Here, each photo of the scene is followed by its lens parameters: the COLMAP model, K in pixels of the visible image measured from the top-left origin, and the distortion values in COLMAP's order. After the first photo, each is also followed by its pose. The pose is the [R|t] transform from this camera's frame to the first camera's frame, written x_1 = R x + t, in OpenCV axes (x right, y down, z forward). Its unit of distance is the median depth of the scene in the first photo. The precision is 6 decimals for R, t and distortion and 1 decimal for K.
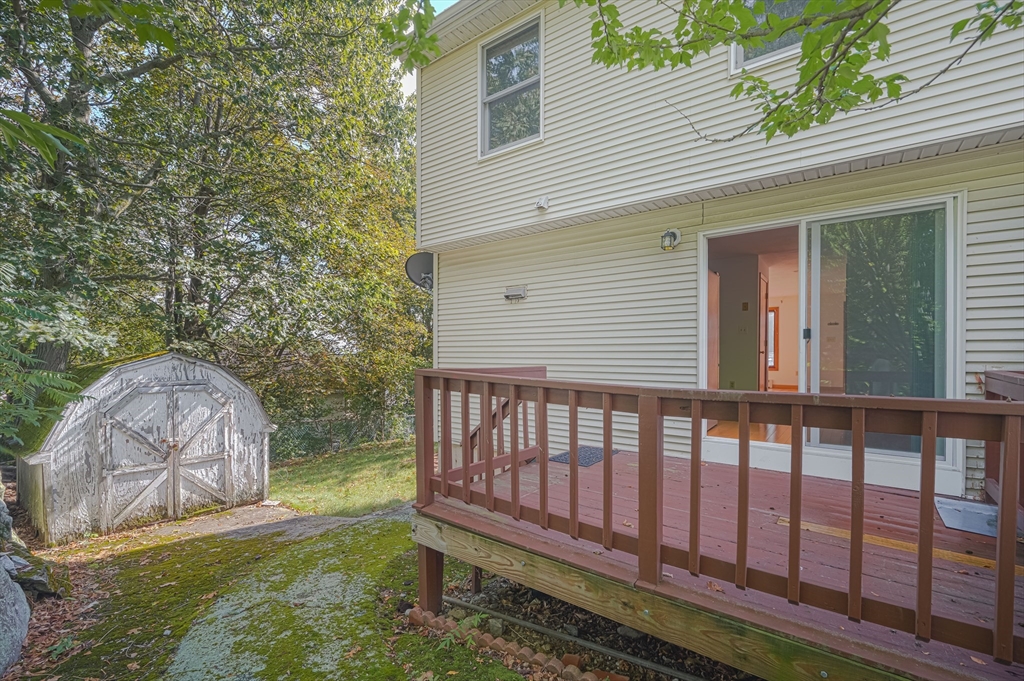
lens RADIAL K [[447.9, 0, 516.4], [0, 447.9, 348.5], [0, 0, 1]] dist [0.000213, 0.000056]
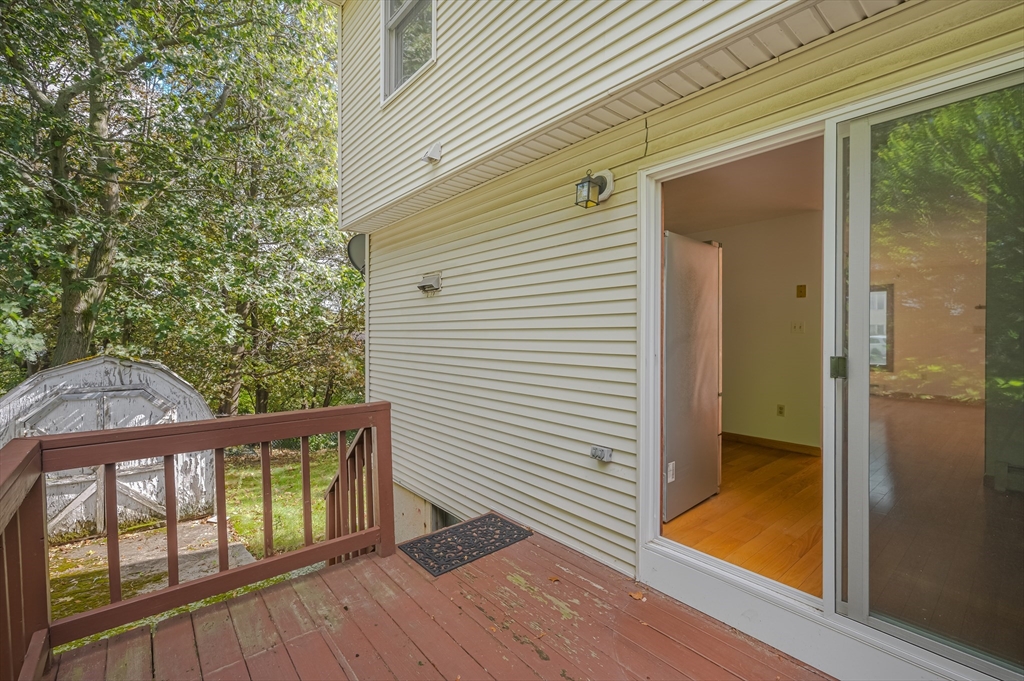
lens RADIAL K [[447.9, 0, 505.0], [0, 447.9, 331.9], [0, 0, 1]] dist [0.000213, 0.000056]
pose [[0.972823, -0.002780, -0.231532, 0.267363], [0.005844, 0.999904, 0.012549, -0.049510], [0.231475, -0.013561, 0.972746, 0.300328]]
